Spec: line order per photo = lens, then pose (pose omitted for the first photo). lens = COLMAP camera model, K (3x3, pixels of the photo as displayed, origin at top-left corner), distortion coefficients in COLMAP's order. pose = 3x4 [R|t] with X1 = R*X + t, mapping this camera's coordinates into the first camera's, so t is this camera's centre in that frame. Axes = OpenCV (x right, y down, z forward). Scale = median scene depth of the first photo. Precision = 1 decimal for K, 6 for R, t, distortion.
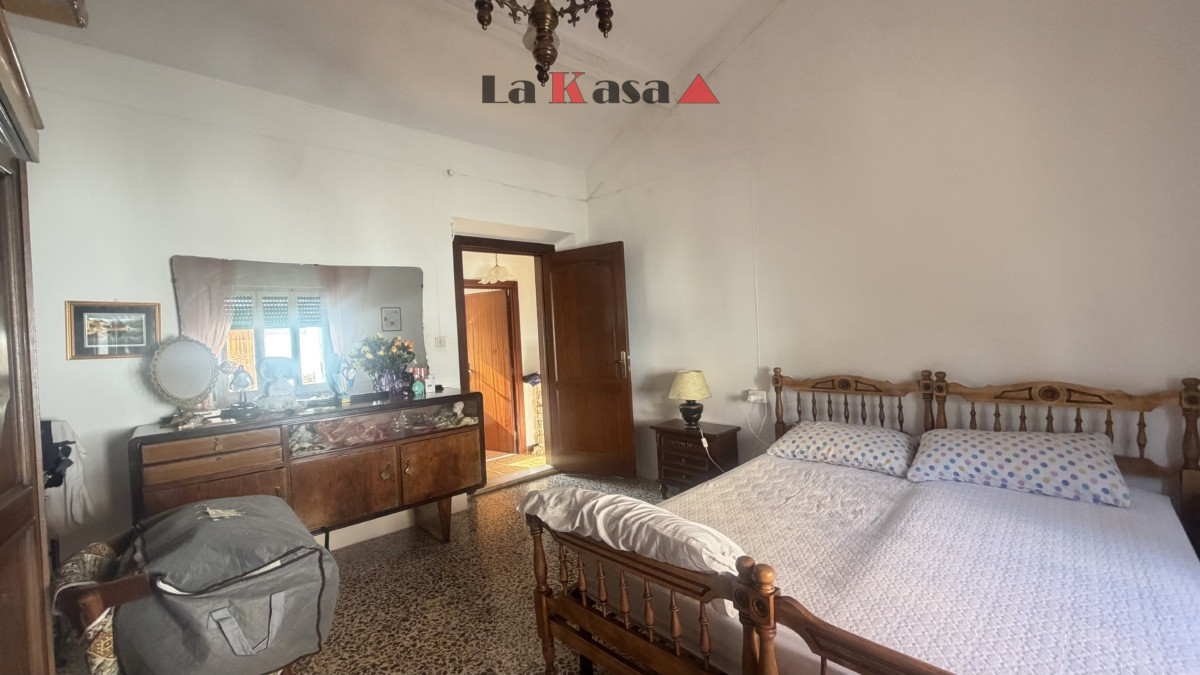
lens RADIAL K [[479.2, 0, 597.2], [0, 479.2, 337.2], [0, 0, 1]] dist [-0.000263, 0.000517]
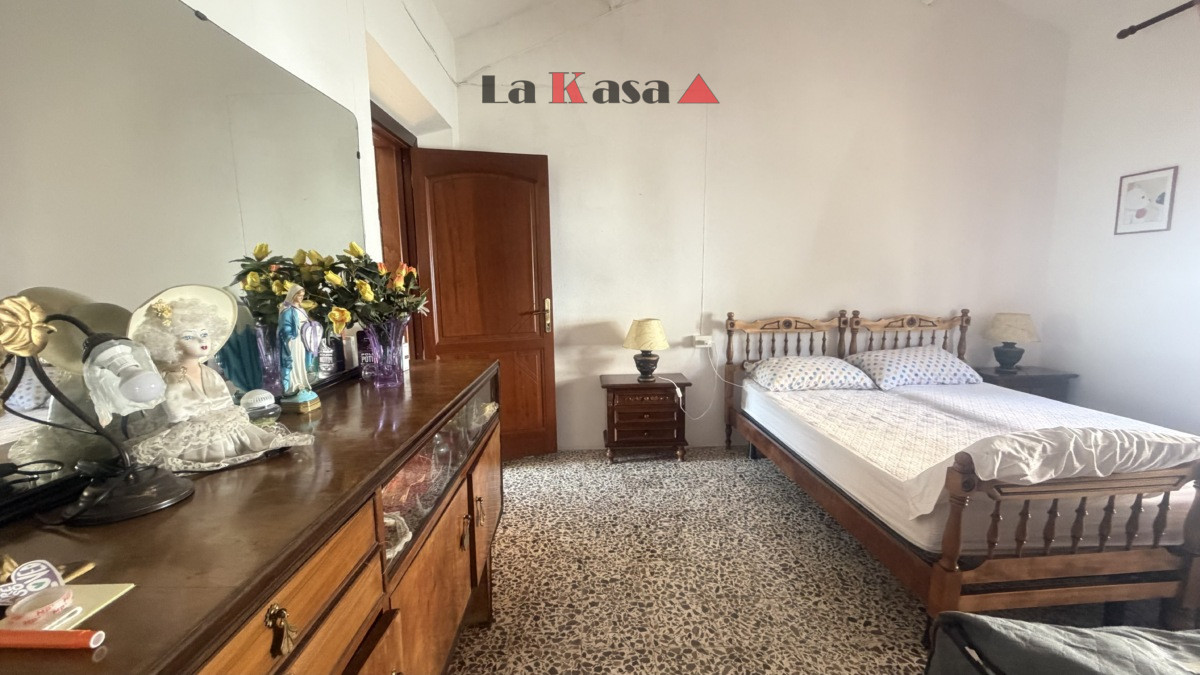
lens RADIAL K [[479.2, 0, 602.3], [0, 479.2, 337.6], [0, 0, 1]] dist [-0.000263, 0.000517]
pose [[0.651713, -0.051433, 0.756719, -0.867848], [-0.009990, 0.997029, 0.076371, 0.057525], [-0.758400, -0.057332, 0.649264, 0.733256]]
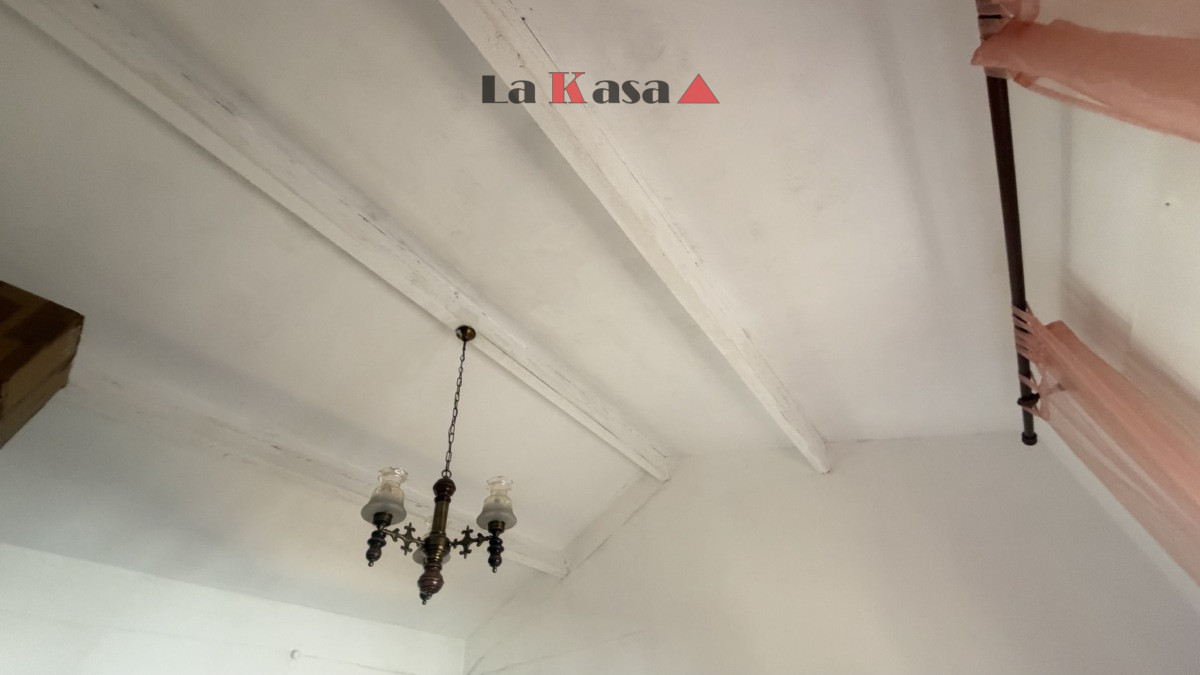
lens RADIAL K [[479.2, 0, 596.7], [0, 479.2, 340.5], [0, 0, 1]] dist [-0.000263, 0.000517]
pose [[0.979327, 0.109407, 0.170142, 0.002193], [0.049930, 0.684341, -0.727450, -0.142170], [-0.196023, 0.720907, 0.664731, -0.057737]]
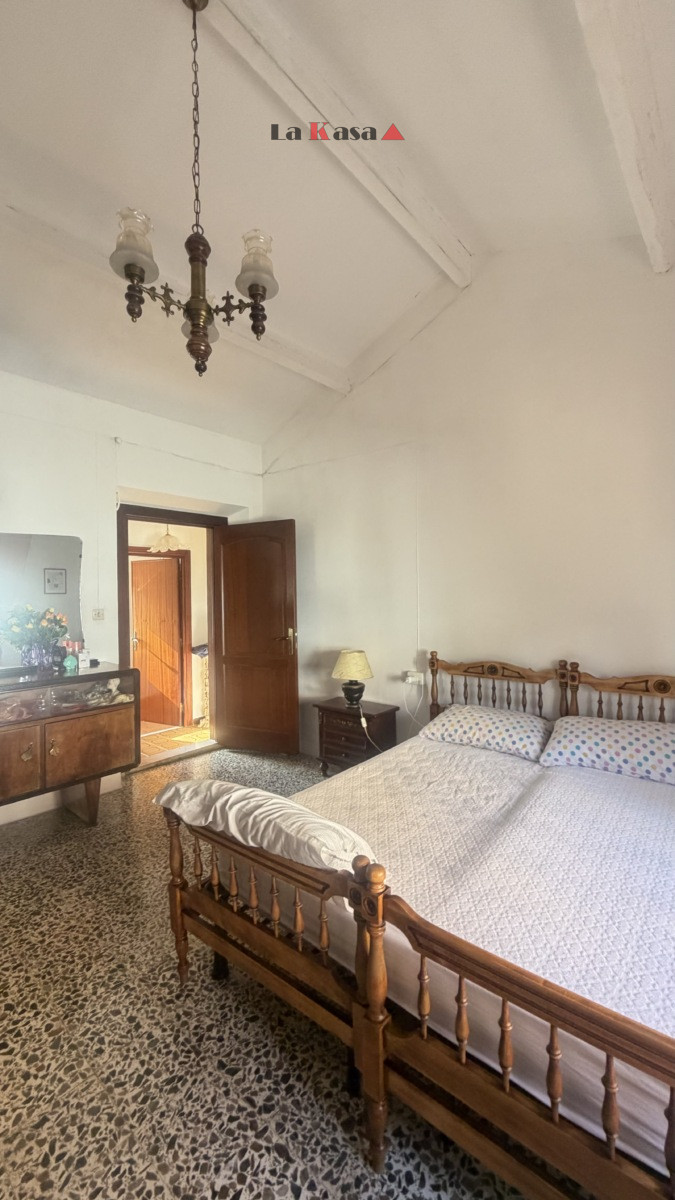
lens RADIAL K [[479.2, 0, 336.2], [0, 479.2, 594.5], [0, 0, 1]] dist [-0.000263, 0.000517]
pose [[0.993041, 0.037865, 0.111513, 0.060947], [-0.036082, 0.999187, -0.017969, -0.047063], [-0.112103, 0.013821, 0.993601, -0.020513]]
